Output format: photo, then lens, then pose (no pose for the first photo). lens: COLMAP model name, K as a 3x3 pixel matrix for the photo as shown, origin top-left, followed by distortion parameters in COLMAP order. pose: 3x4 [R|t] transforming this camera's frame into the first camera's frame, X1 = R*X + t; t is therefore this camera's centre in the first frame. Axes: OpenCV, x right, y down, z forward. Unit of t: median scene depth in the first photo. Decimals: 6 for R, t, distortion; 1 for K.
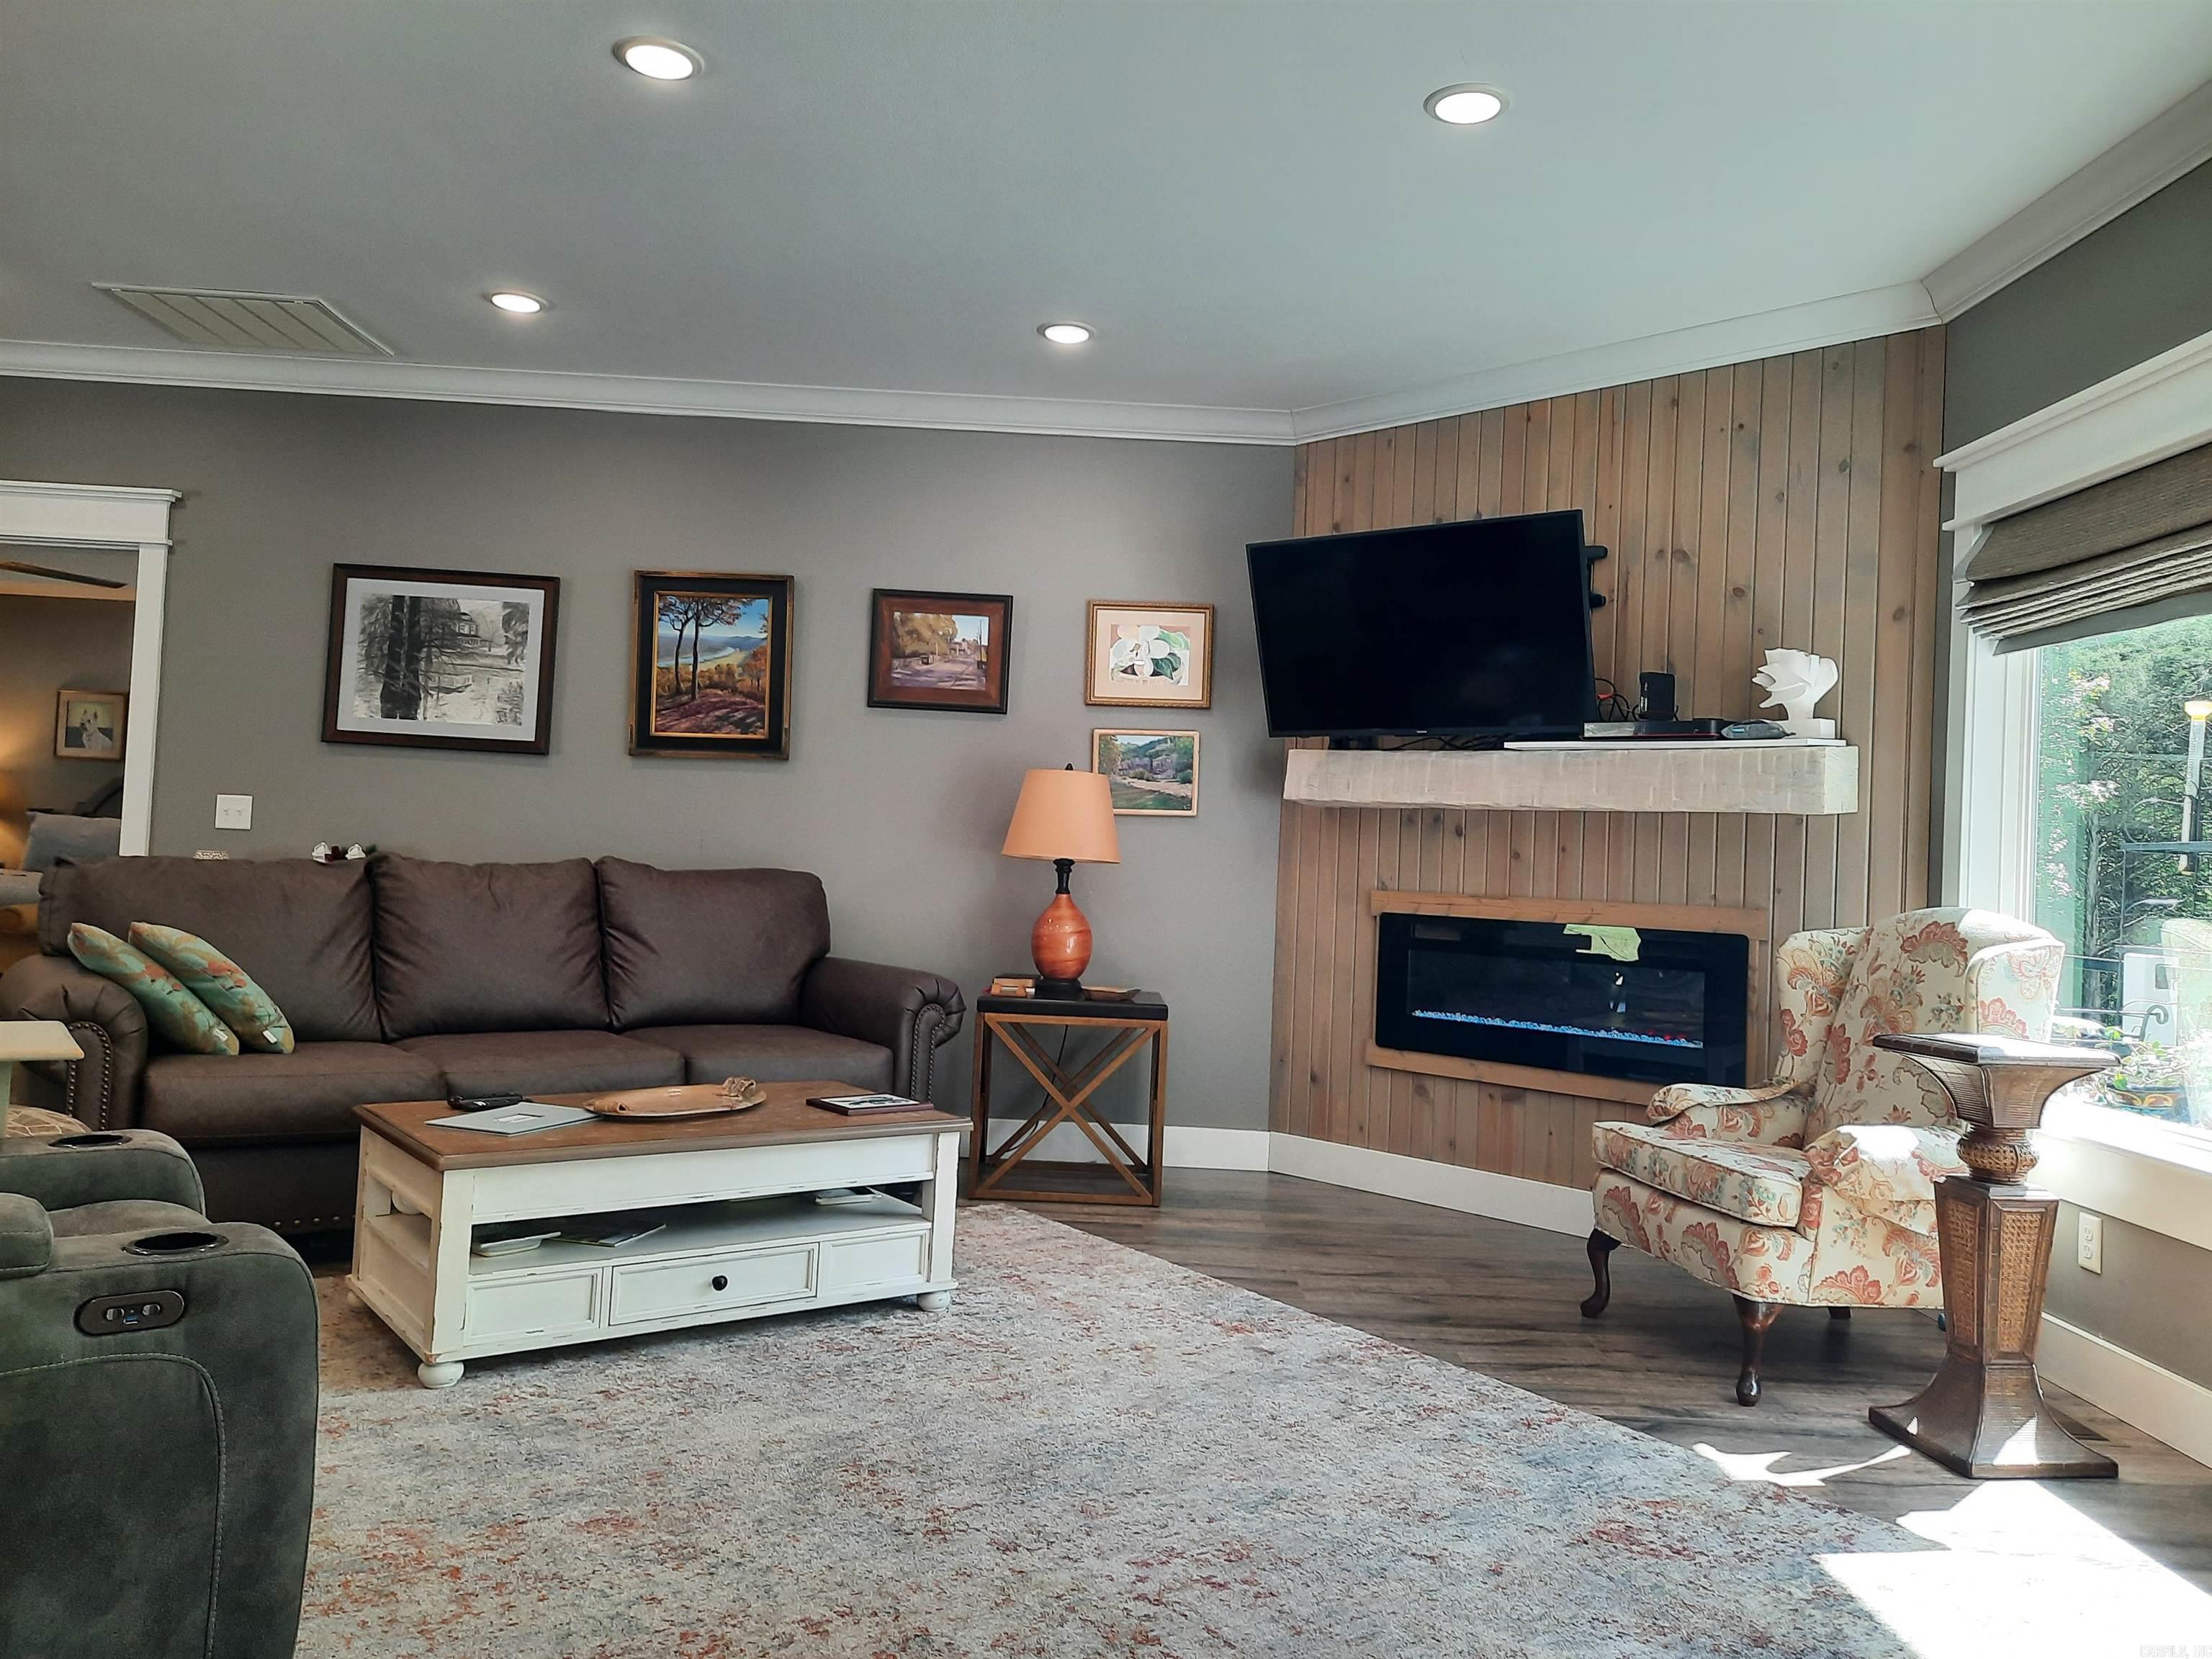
lens RADIAL K [[1615.2, 0, 1105.6], [0, 1615.2, 817.6], [0, 0, 1]] dist [0.052651, -0.041292]
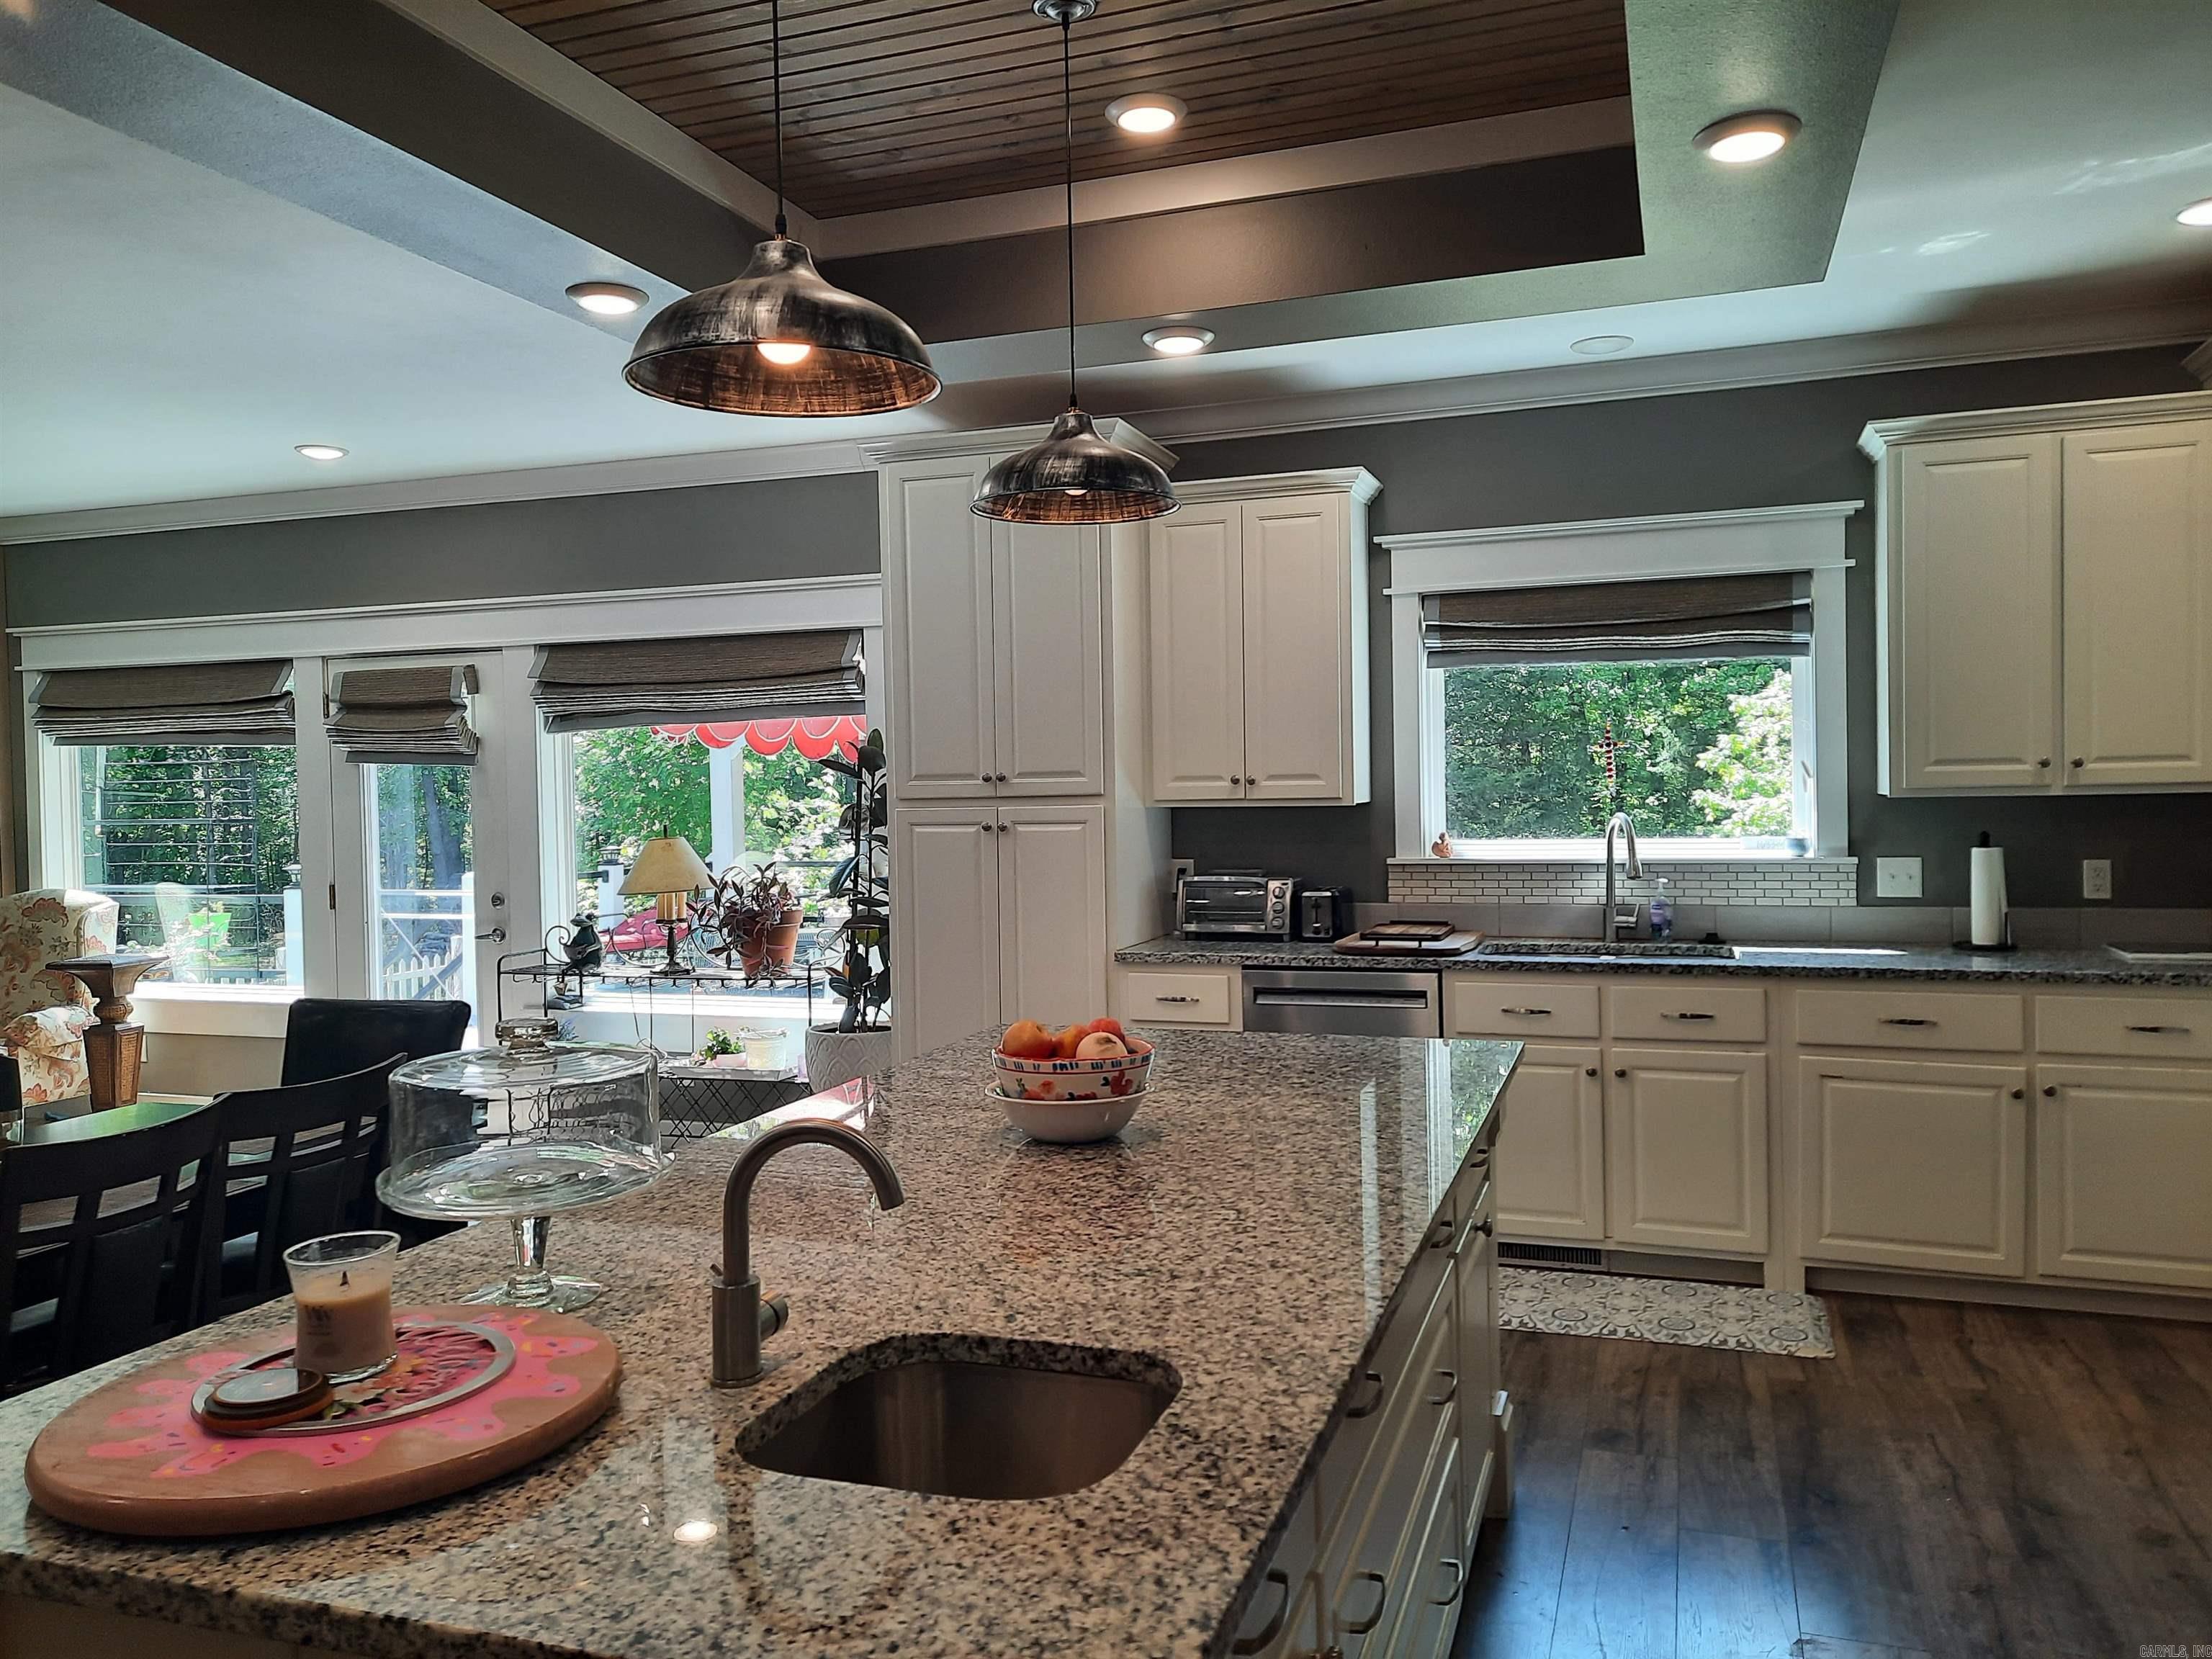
lens RADIAL K [[1615.2, 0, 1121.1], [0, 1615.2, 818.4], [0, 0, 1]] dist [0.052651, -0.041292]
pose [[0.340538, -0.073219, 0.937376, -0.631369], [0.005847, 0.997109, 0.075761, -0.125070], [-0.940213, -0.020319, 0.339981, -0.604630]]
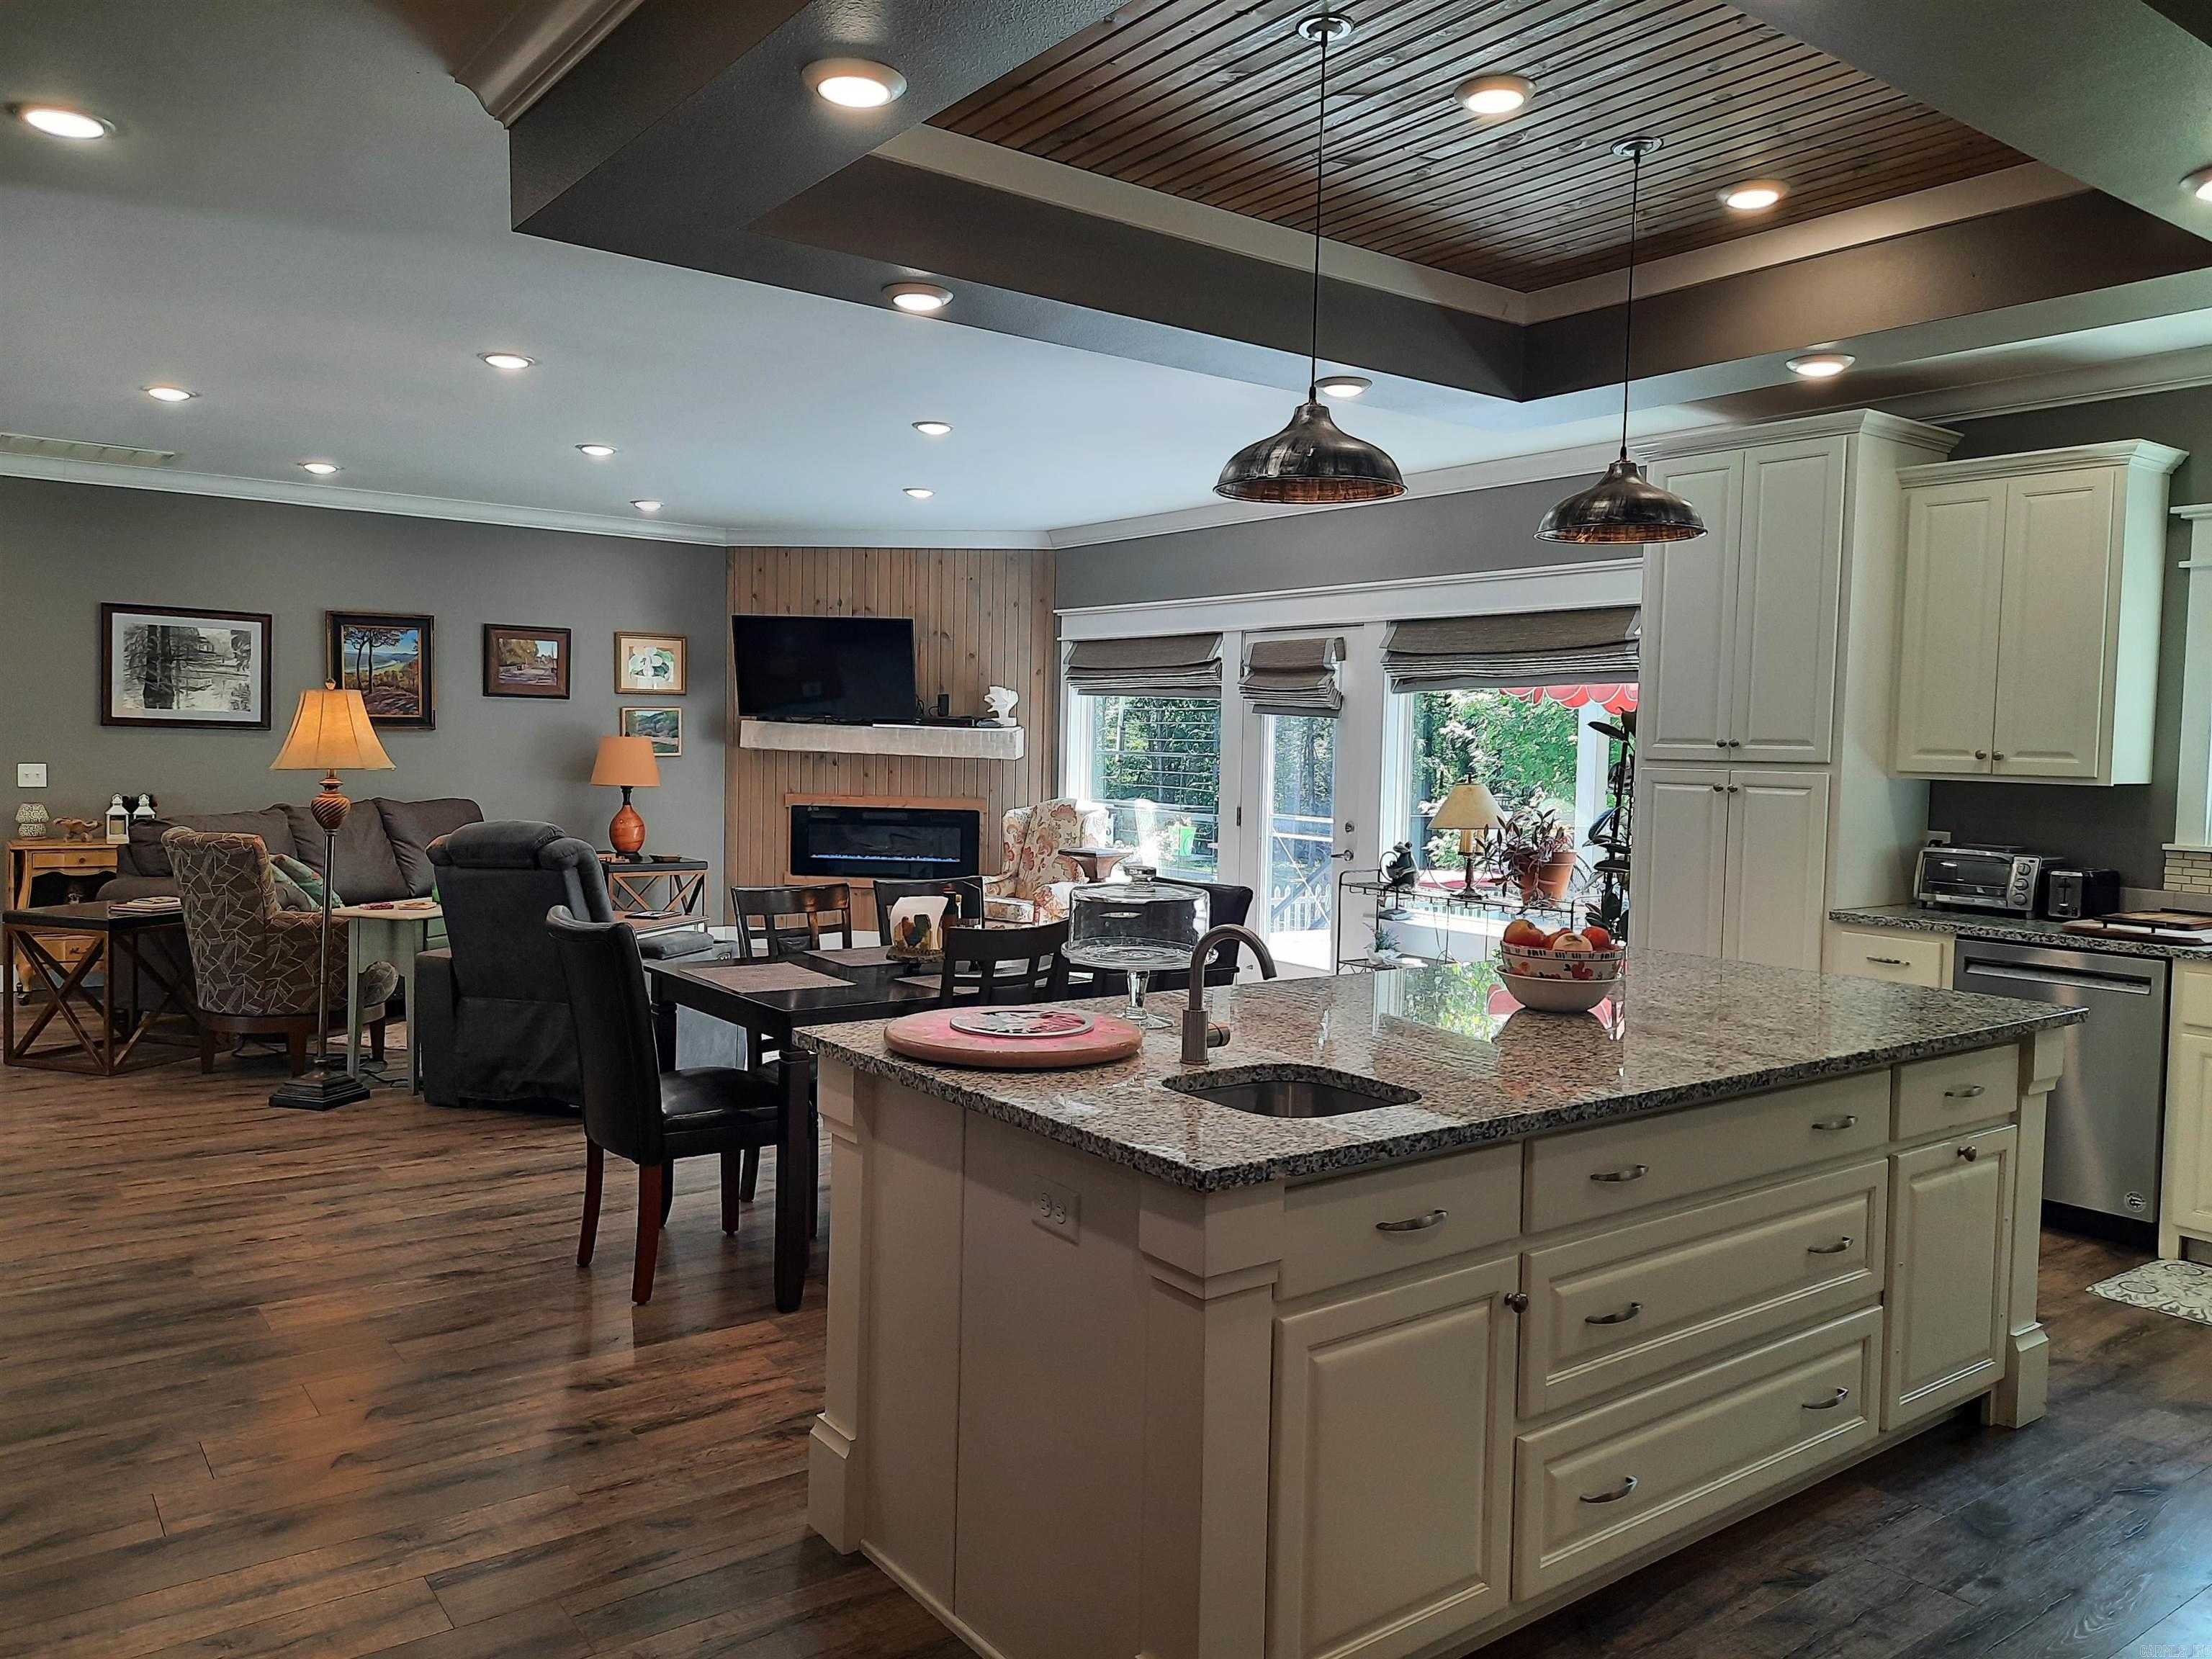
lens RADIAL K [[1615.2, 0, 1115.1], [0, 1615.2, 821.3], [0, 0, 1]] dist [0.052651, -0.041292]
pose [[0.808055, -0.059133, 0.586131, -0.718250], [-0.002906, 0.994537, 0.104342, -0.137640], [-0.589099, -0.086018, 0.803469, -0.854956]]
